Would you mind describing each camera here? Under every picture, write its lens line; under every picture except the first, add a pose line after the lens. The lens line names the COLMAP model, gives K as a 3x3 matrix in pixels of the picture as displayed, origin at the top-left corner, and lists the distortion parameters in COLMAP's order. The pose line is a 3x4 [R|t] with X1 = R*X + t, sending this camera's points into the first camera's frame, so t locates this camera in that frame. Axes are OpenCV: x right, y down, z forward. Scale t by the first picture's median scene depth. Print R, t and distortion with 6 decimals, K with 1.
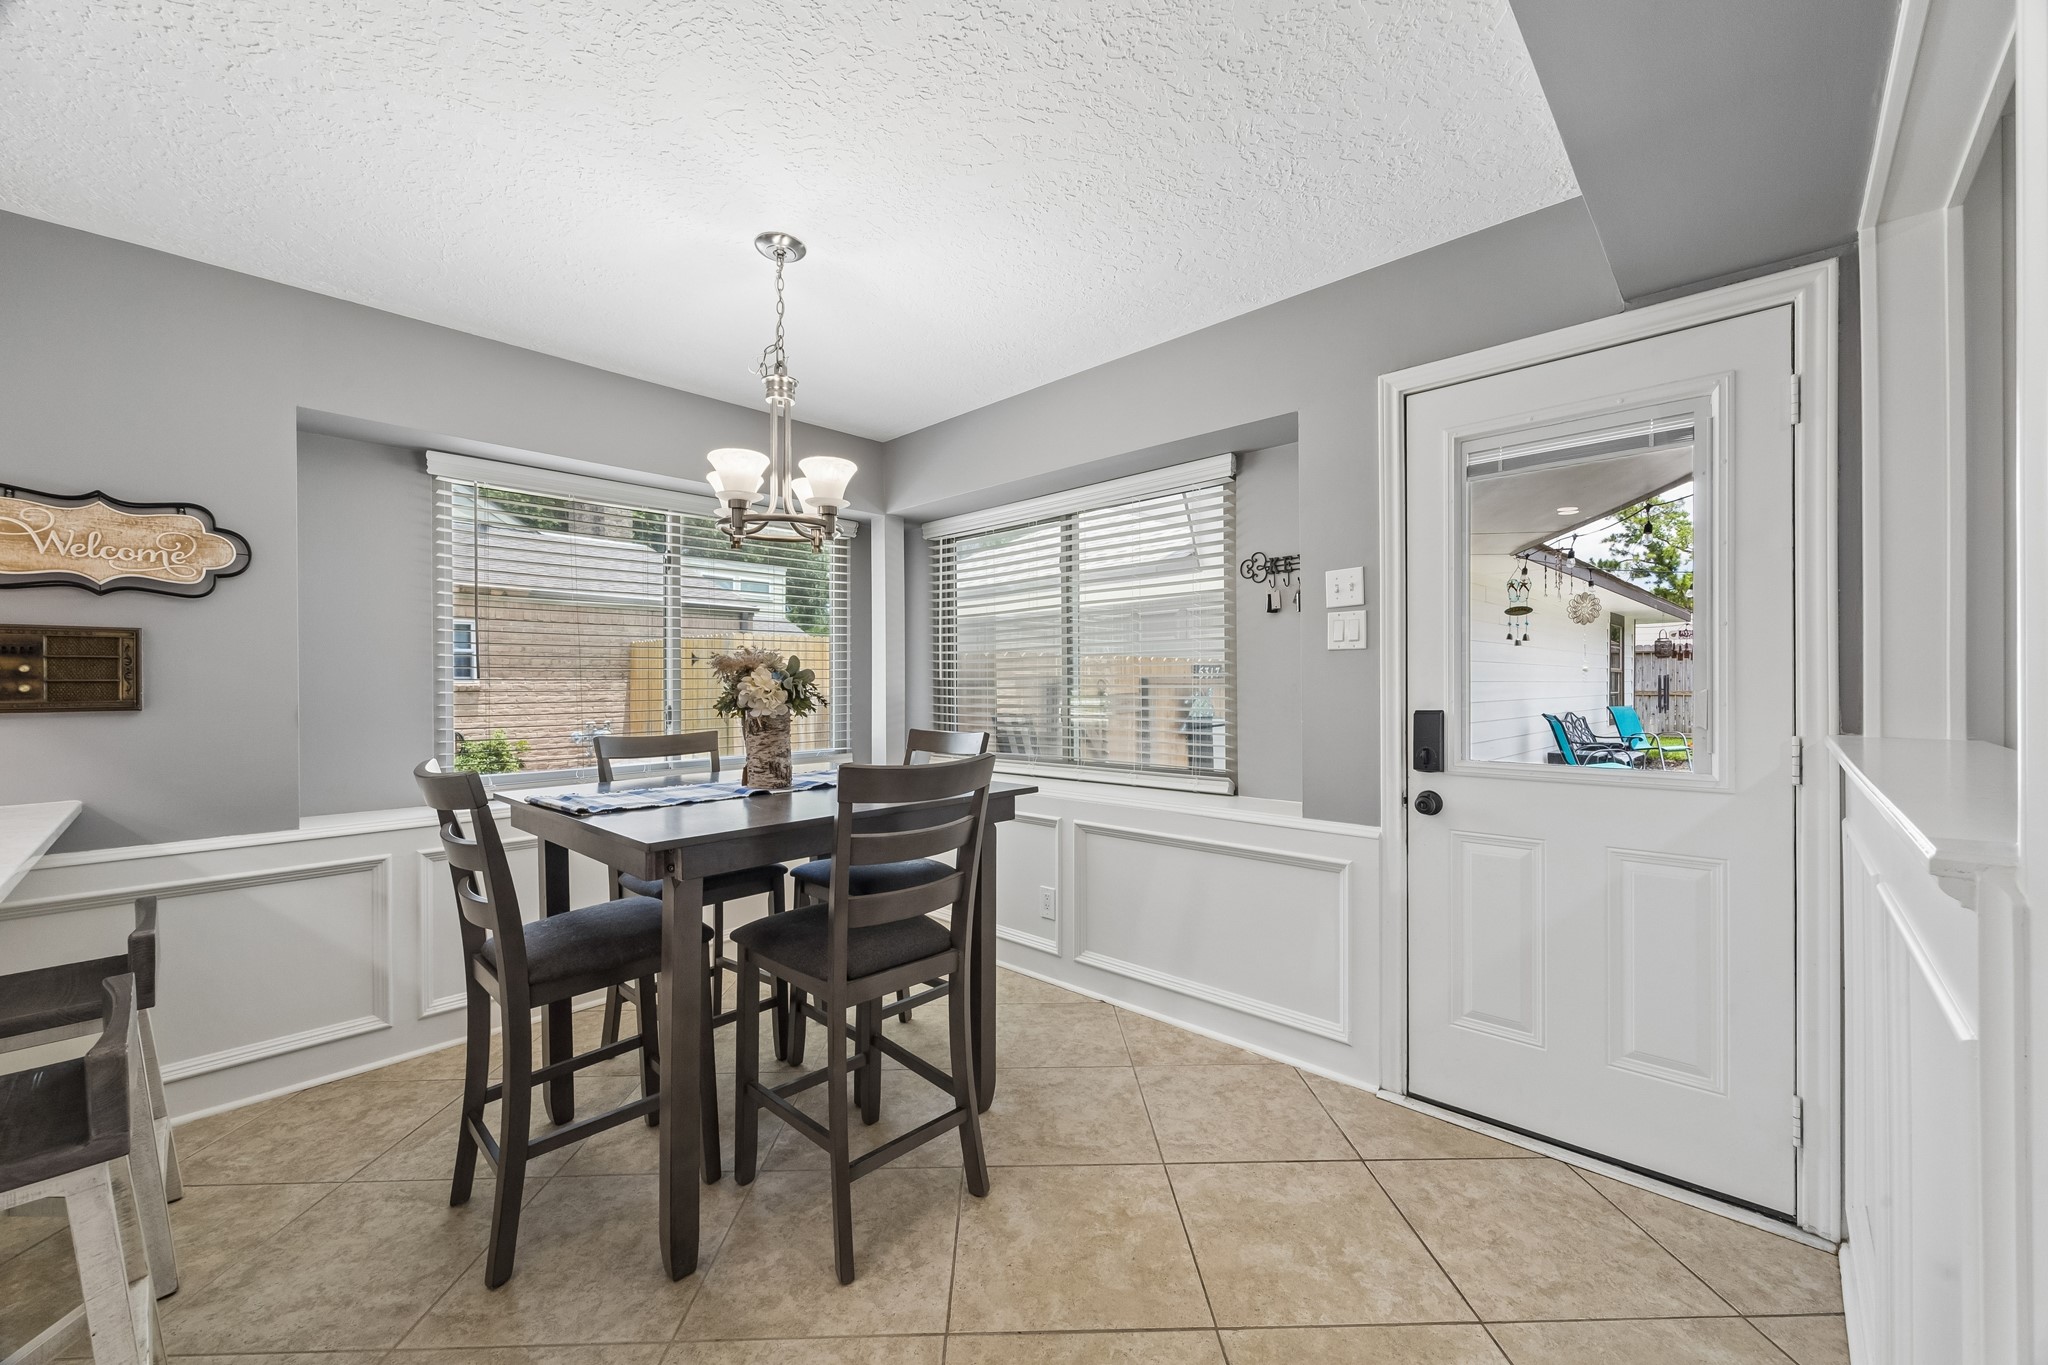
lens RADIAL K [[780.3, 0, 1041.7], [0, 780.3, 686.0], [0, 0, 1]] dist [-0.003176, -0.000396]
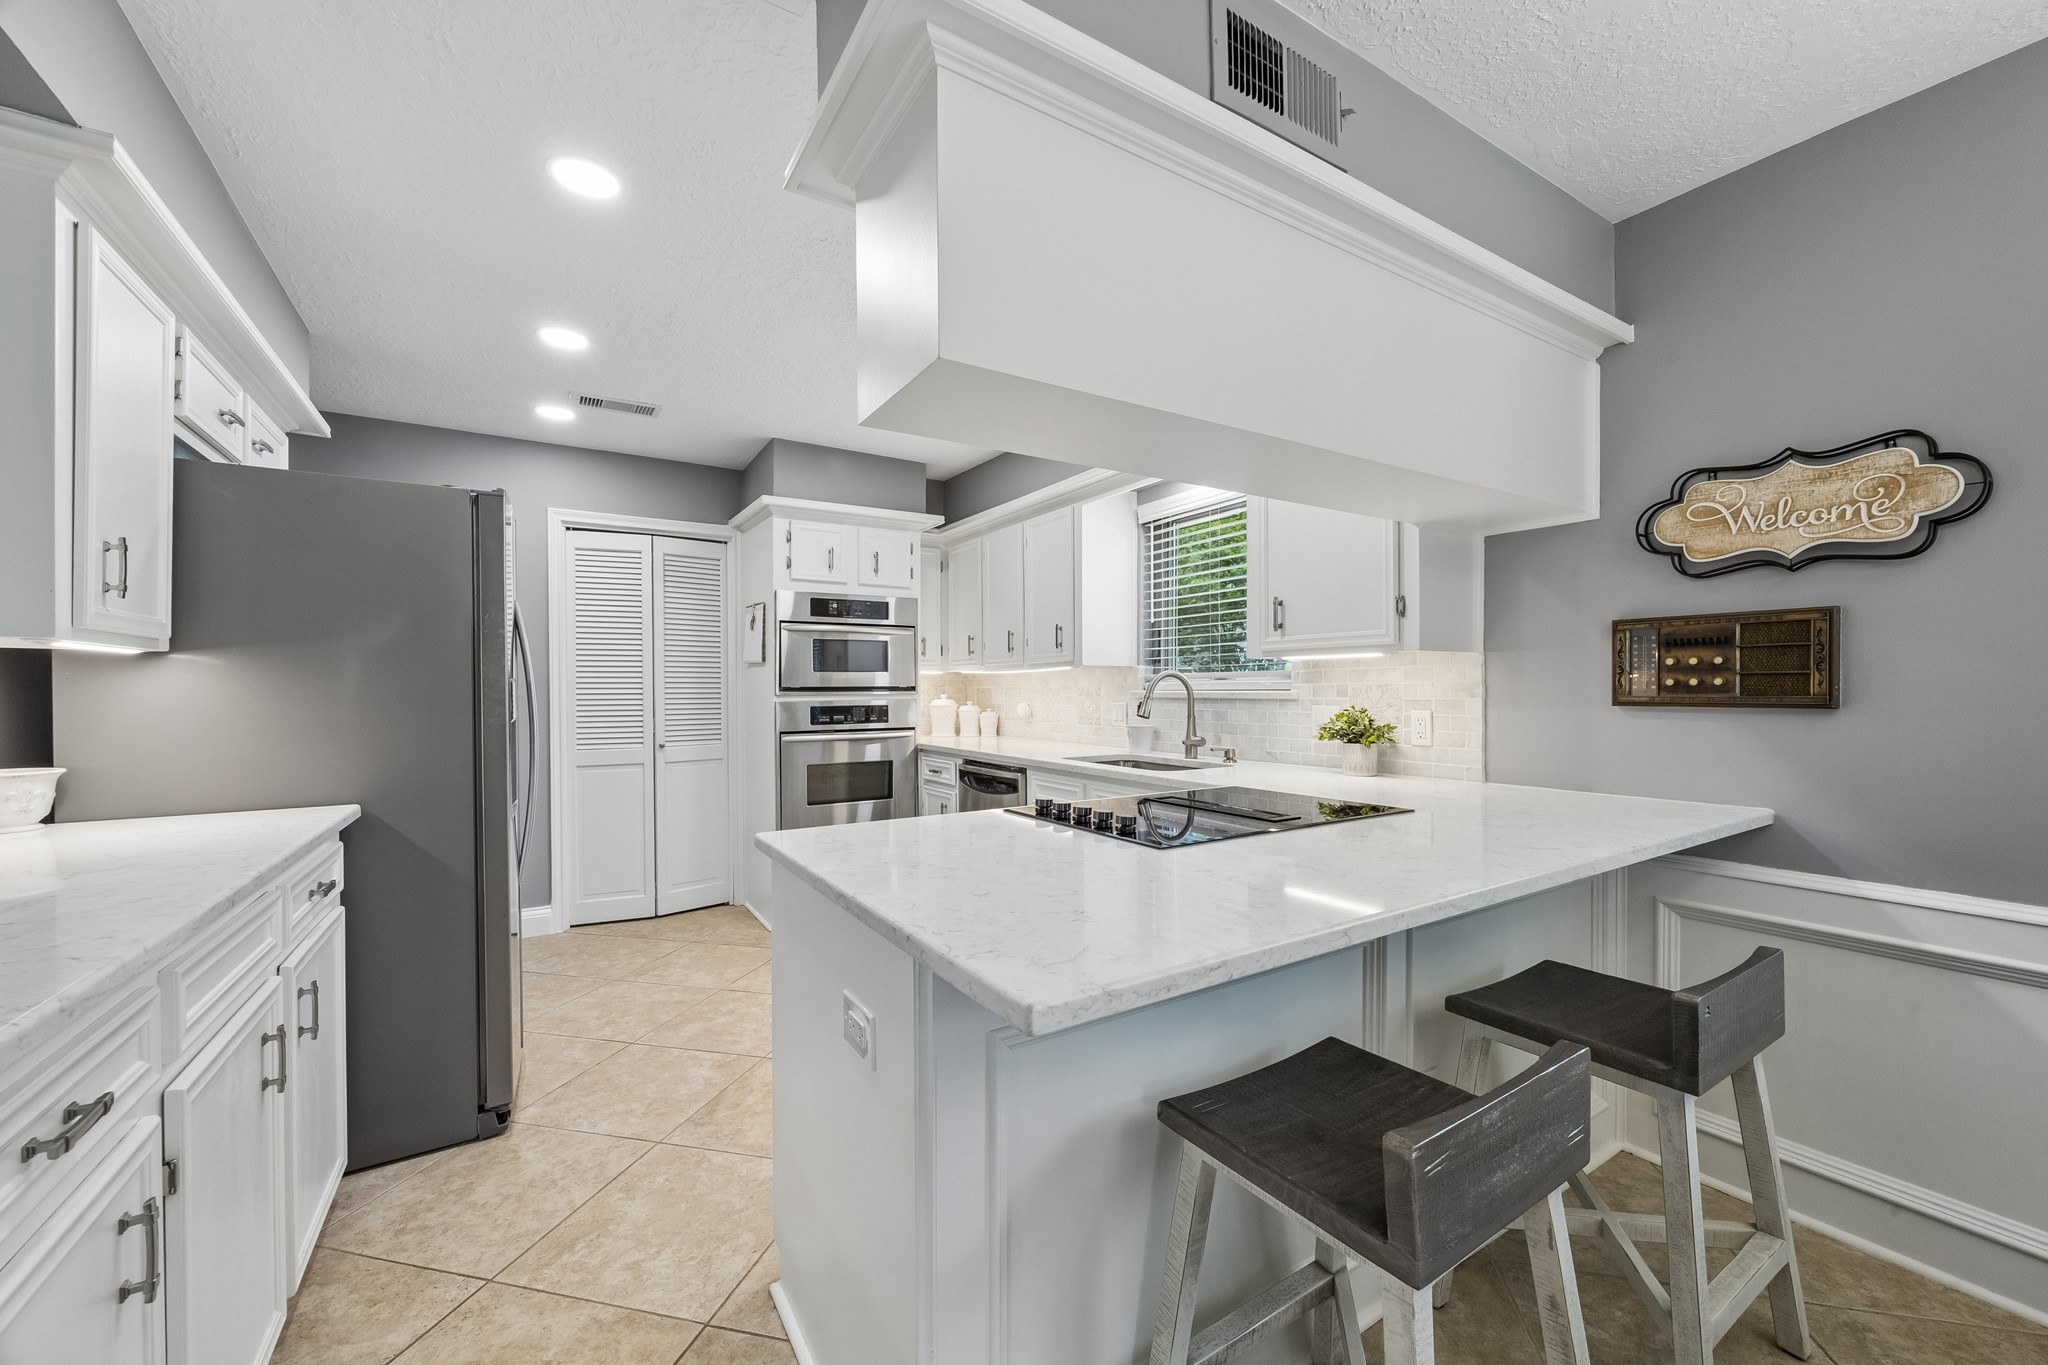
lens RADIAL K [[780.3, 0, 1019.7], [0, 780.3, 691.2], [0, 0, 1]] dist [-0.003176, -0.000396]
pose [[-0.265353, 0.014008, -0.964050, -0.165308], [0.002597, 0.999901, 0.013814, -0.000178], [0.964148, 0.001162, -0.265363, 0.398863]]
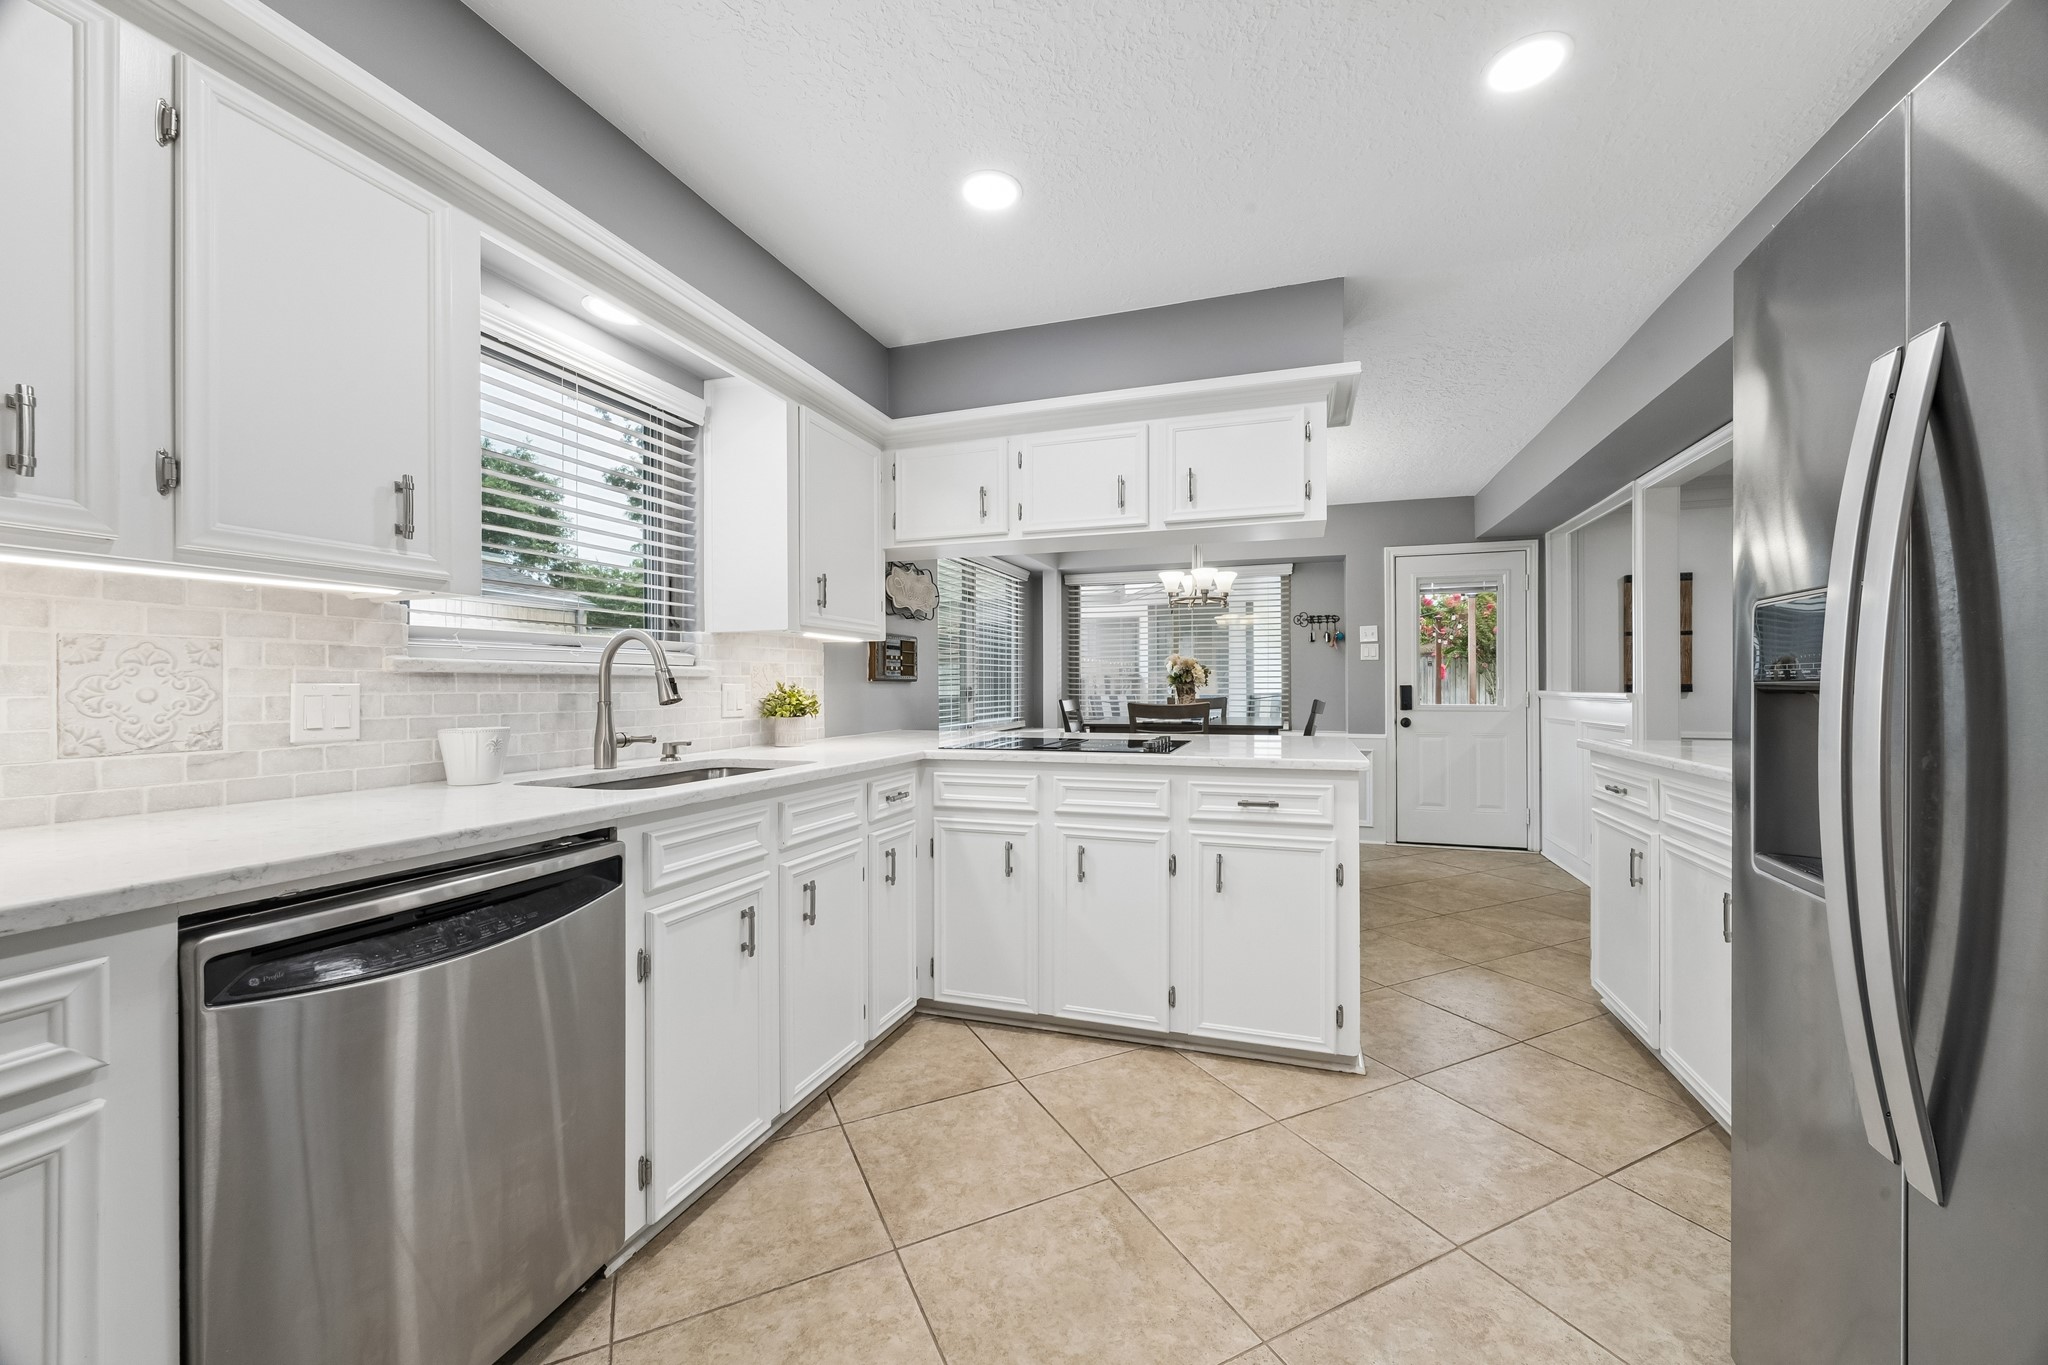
lens RADIAL K [[780.3, 0, 1033.8], [0, 780.3, 685.0], [0, 0, 1]] dist [-0.003176, -0.000396]
pose [[0.912332, 0.006131, 0.409406, -1.652170], [-0.002850, 0.999959, -0.008622, 0.056405], [-0.409442, 0.006700, 0.912311, -0.808282]]
